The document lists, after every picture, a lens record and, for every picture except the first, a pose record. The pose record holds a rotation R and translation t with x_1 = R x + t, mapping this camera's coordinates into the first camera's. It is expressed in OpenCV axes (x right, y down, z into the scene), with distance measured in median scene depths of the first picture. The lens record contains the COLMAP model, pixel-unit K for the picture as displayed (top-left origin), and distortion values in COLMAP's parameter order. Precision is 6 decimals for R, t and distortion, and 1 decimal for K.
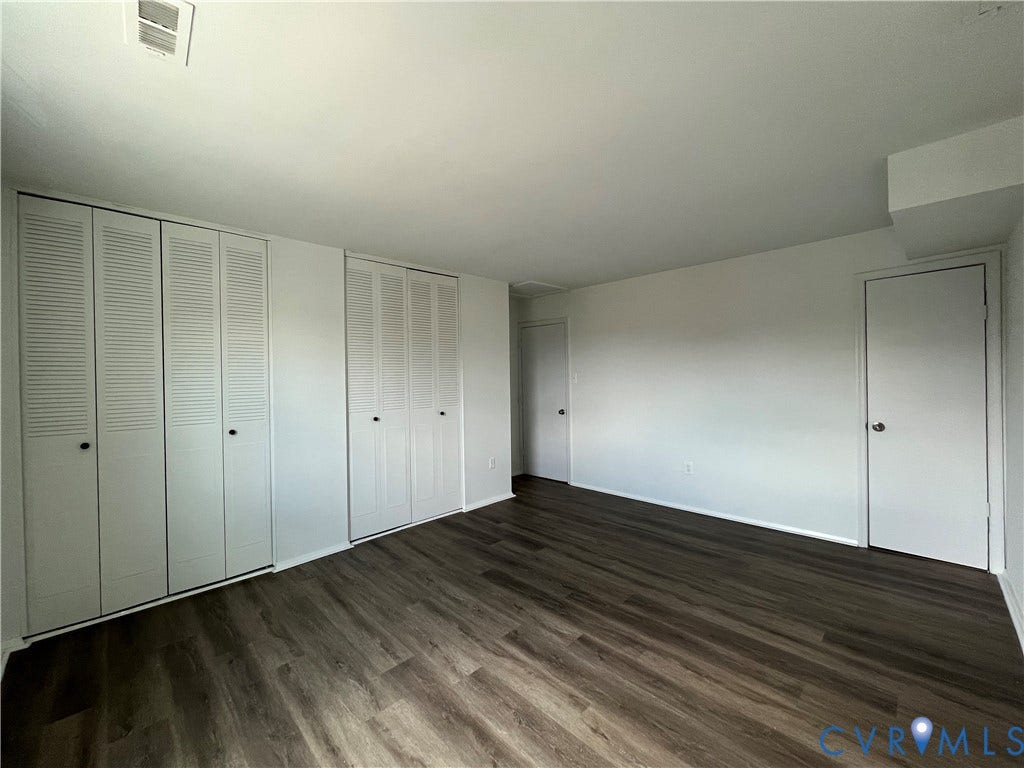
lens RADIAL K [[412.4, 0, 516.6], [0, 412.4, 382.8], [0, 0, 1]] dist [-0.002880, 0.000654]
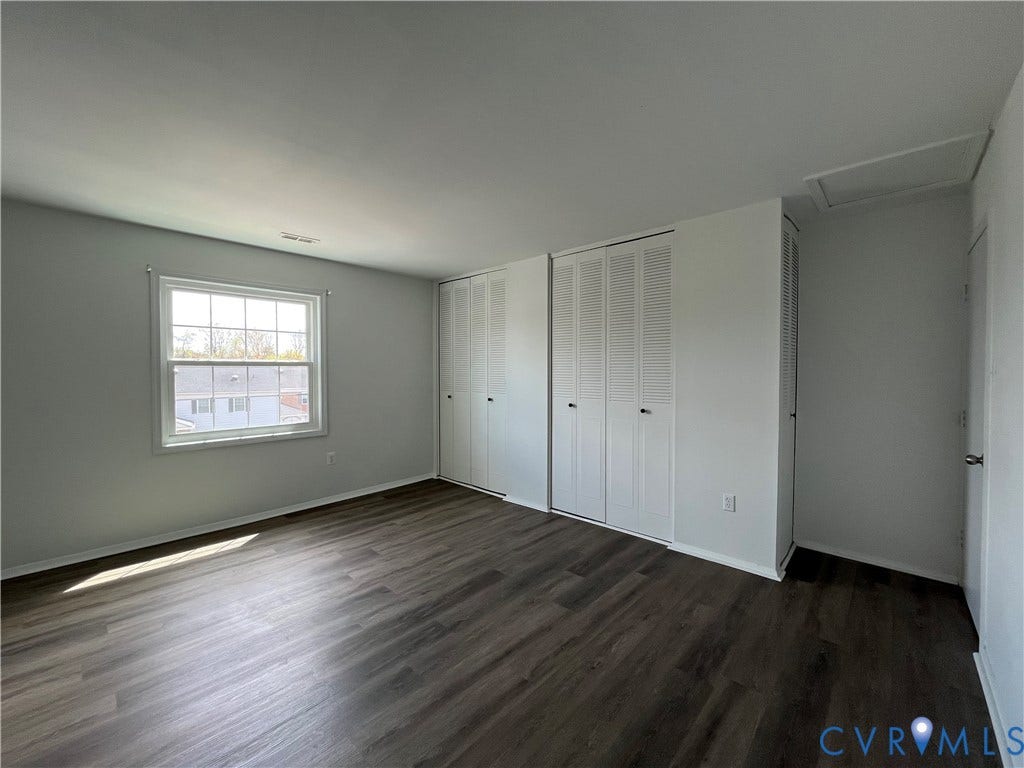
lens RADIAL K [[412.4, 0, 510.6], [0, 412.4, 381.8], [0, 0, 1]] dist [-0.002880, 0.000654]
pose [[0.034206, 0.047551, -0.998283, 0.857466], [-0.017814, 0.998738, 0.046962, -0.022627], [0.999256, 0.016177, 0.035010, 0.995120]]
